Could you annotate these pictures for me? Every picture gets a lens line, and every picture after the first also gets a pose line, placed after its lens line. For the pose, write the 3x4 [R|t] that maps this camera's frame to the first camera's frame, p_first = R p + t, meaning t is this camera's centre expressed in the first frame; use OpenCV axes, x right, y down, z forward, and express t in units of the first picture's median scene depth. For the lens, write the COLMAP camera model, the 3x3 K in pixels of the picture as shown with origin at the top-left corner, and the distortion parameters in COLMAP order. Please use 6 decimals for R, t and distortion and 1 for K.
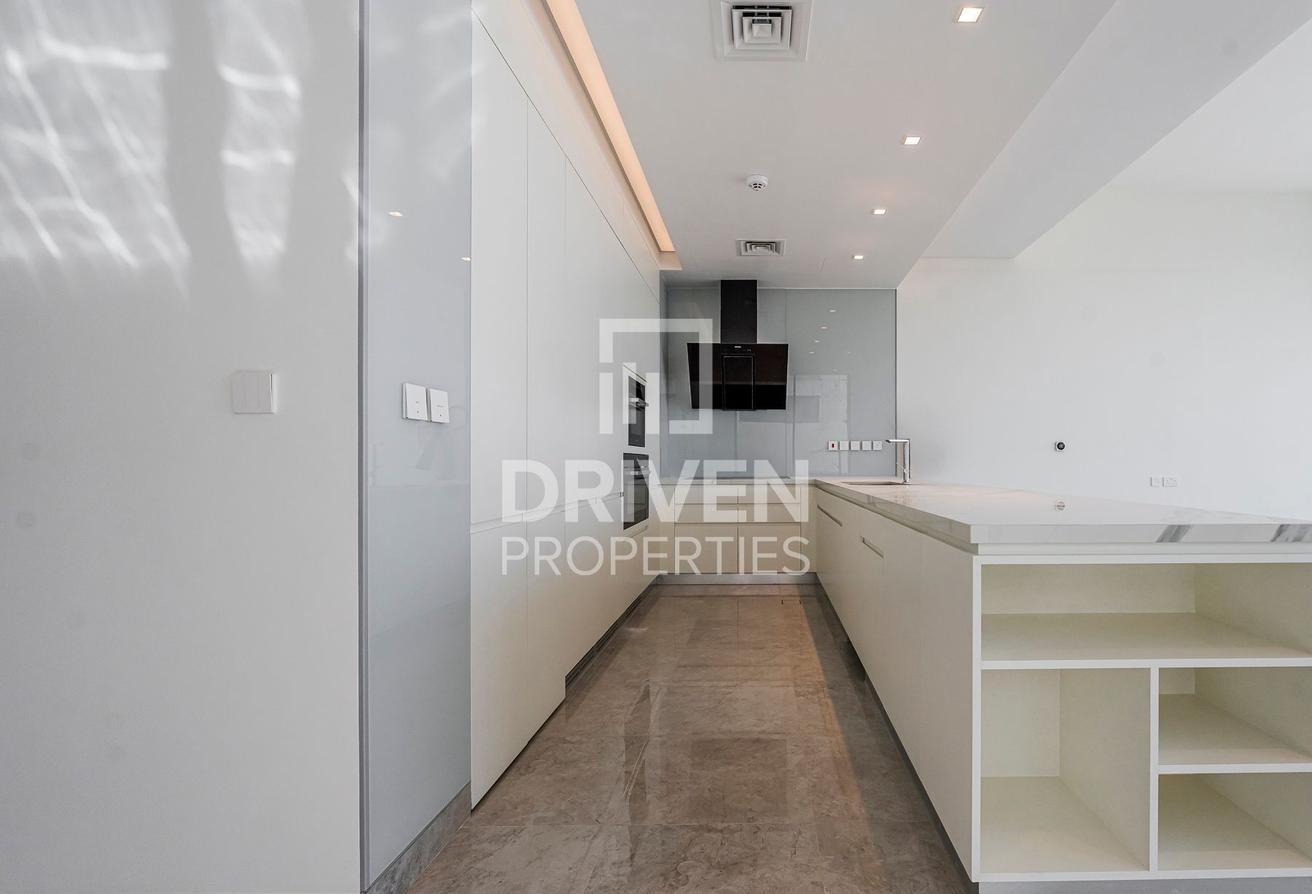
lens RADIAL K [[869.2, 0, 656.0], [0, 869.2, 447.0], [0, 0, 1]] dist [-0.029873, 0.001284]
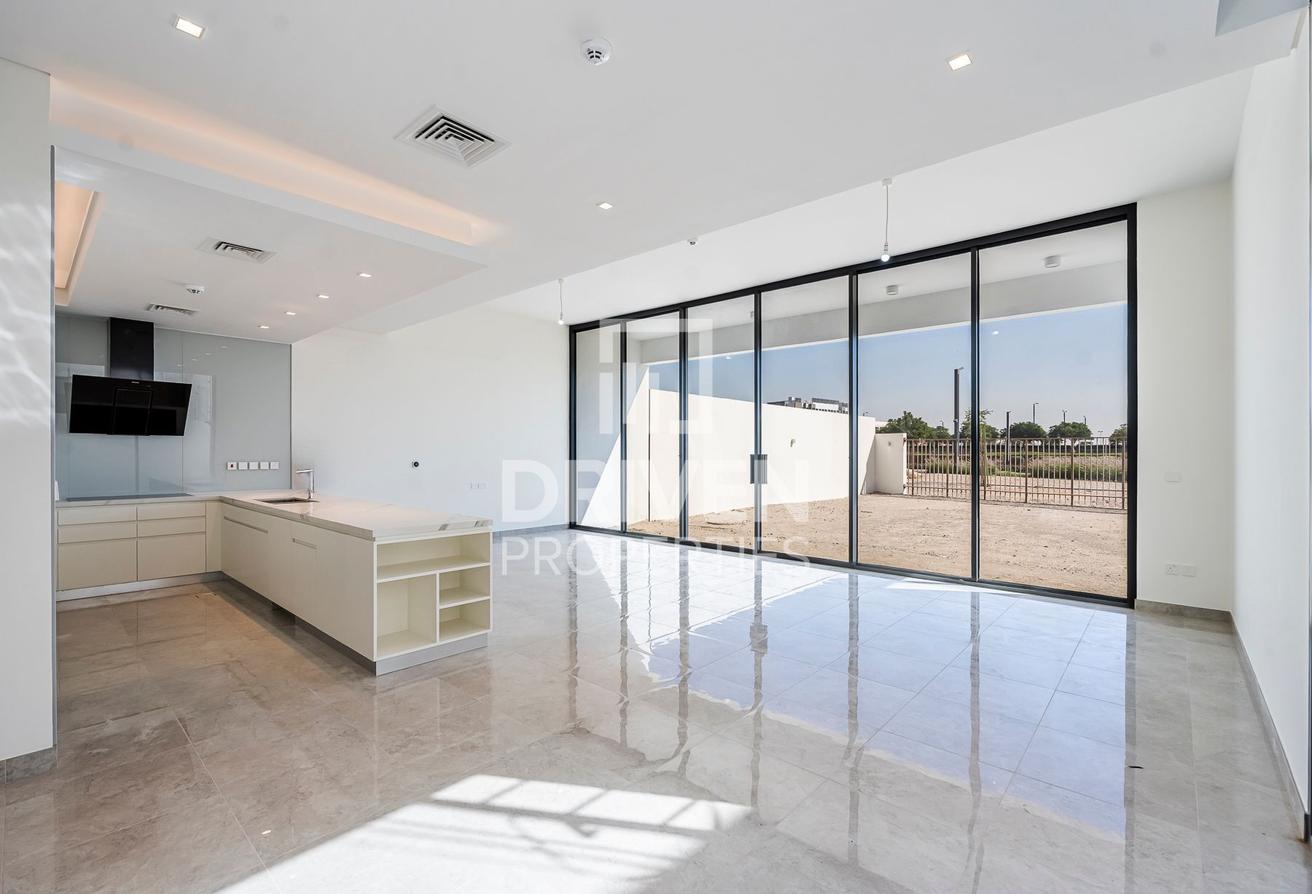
lens RADIAL K [[582.0, 0, 658.2], [0, 582.0, 449.1], [0, 0, 1]] dist [-0.001481, -0.000037]
pose [[0.672980, 0.008690, 0.739610, -0.097359], [0.012138, 0.999667, -0.022790, -0.028512], [-0.739561, 0.024314, 0.672650, -0.227085]]
